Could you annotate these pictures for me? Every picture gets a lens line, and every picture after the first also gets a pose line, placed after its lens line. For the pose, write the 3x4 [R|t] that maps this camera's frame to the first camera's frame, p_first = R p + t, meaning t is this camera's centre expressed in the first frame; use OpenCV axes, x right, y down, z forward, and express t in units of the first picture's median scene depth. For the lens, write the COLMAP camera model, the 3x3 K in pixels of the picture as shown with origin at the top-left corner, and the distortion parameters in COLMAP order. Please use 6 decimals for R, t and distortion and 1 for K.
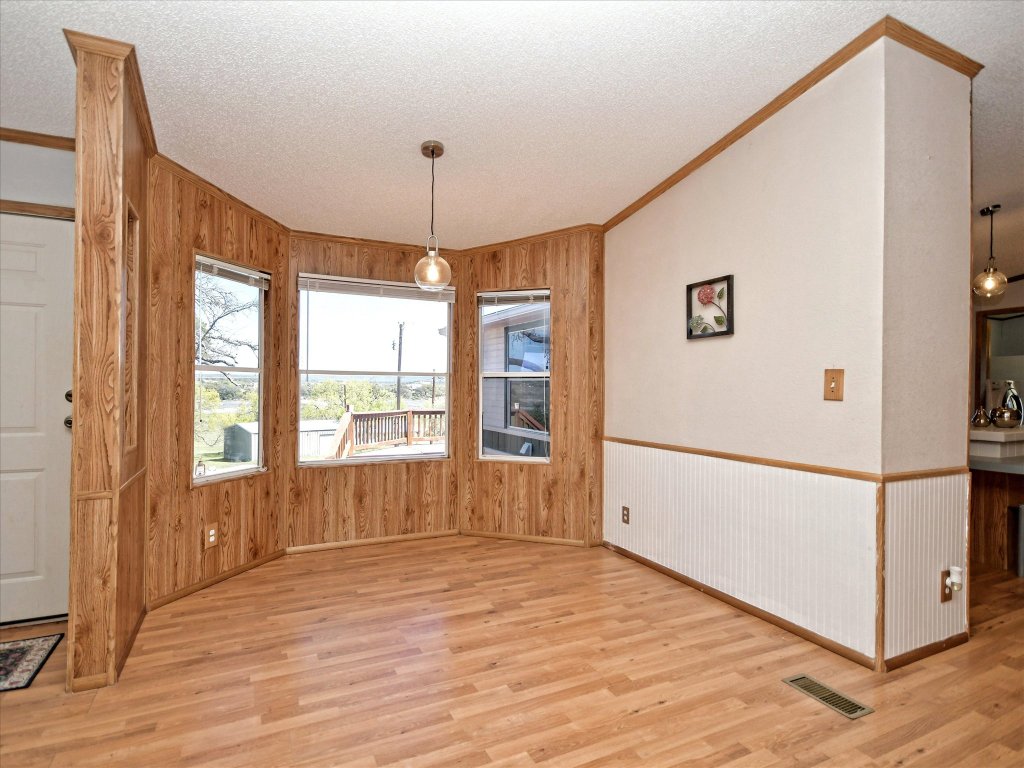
lens RADIAL K [[540.7, 0, 512.6], [0, 540.7, 387.3], [0, 0, 1]] dist [0.000807, 0.000188]
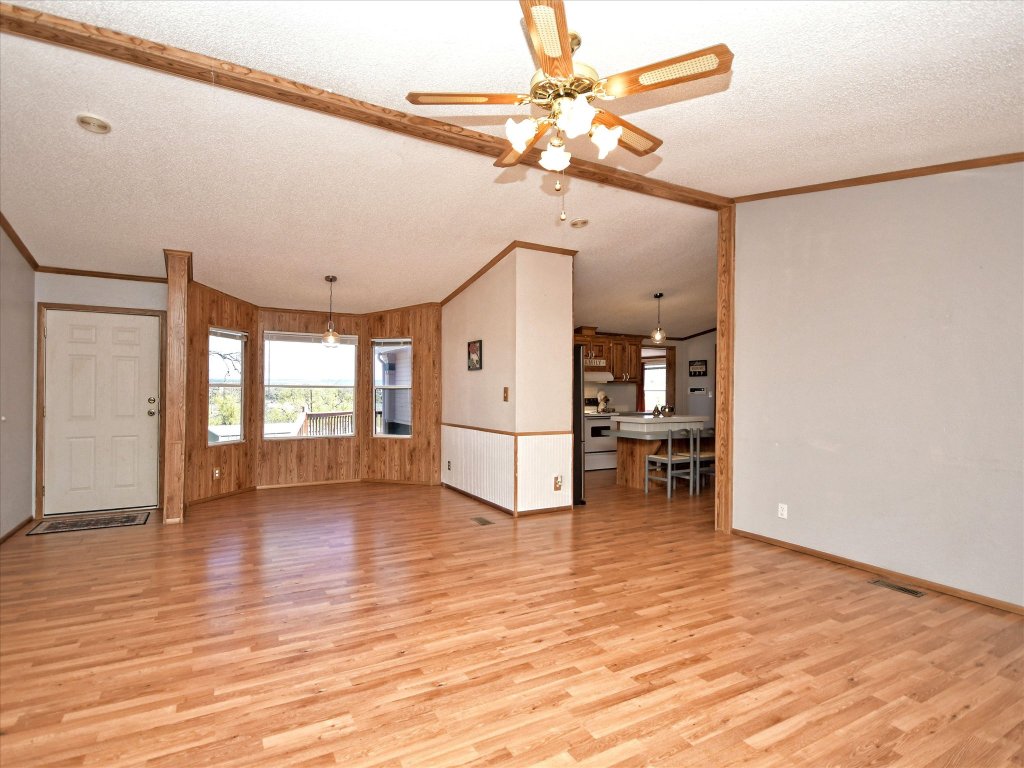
lens RADIAL K [[540.7, 0, 513.8], [0, 540.7, 388.6], [0, 0, 1]] dist [0.000807, 0.000188]
pose [[0.998658, -0.001333, 0.051772, 0.317180], [0.001614, 0.999984, -0.005393, -0.010121], [-0.051764, 0.005470, 0.998644, -0.779981]]
